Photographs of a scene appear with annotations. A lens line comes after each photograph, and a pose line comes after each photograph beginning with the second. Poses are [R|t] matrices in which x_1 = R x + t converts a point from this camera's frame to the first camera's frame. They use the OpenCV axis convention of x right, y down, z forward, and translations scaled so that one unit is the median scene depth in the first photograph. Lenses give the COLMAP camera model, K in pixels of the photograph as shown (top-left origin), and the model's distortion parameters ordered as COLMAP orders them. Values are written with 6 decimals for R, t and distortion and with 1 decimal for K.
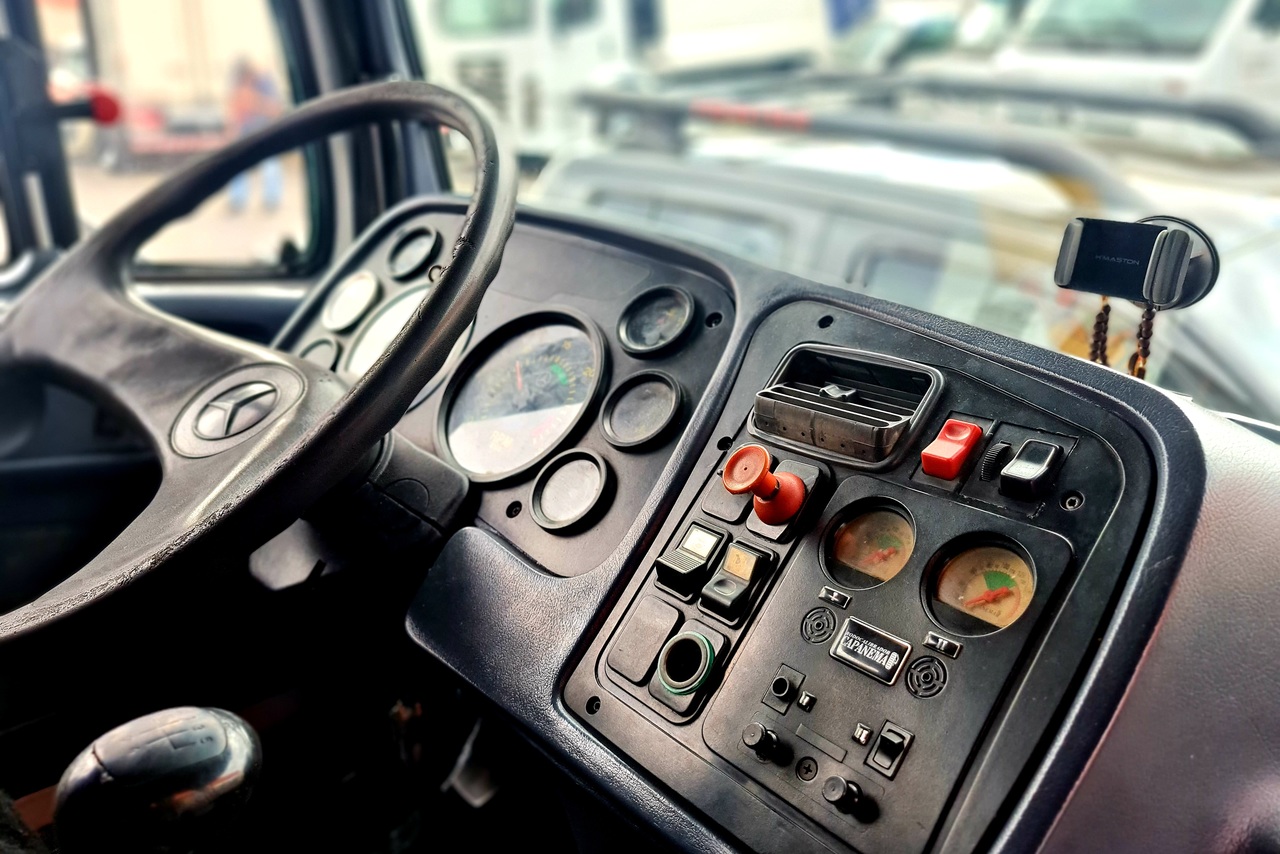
lens RADIAL K [[970.0, 0, 624.2], [0, 970.0, 426.5], [0, 0, 1]] dist [0.005334, 0.005235]
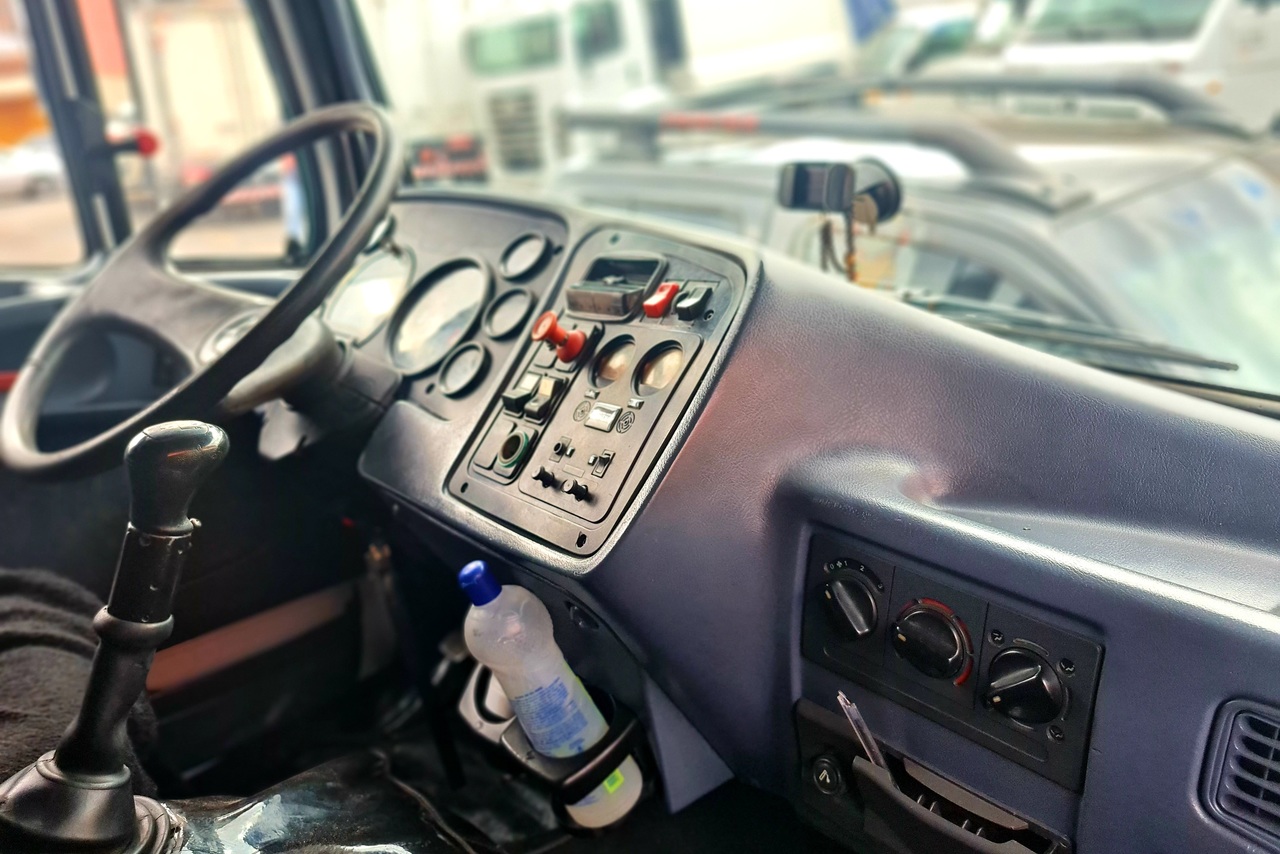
lens RADIAL K [[966.1, 0, 640.0], [0, 966.1, 427.0], [0, 0, 1]] dist [0.005693, 0.008241]
pose [[0.997135, -0.062410, -0.042744, 0.274740], [0.061494, 0.997855, -0.022427, 0.205710], [0.044052, 0.019735, 0.998834, -0.464230]]
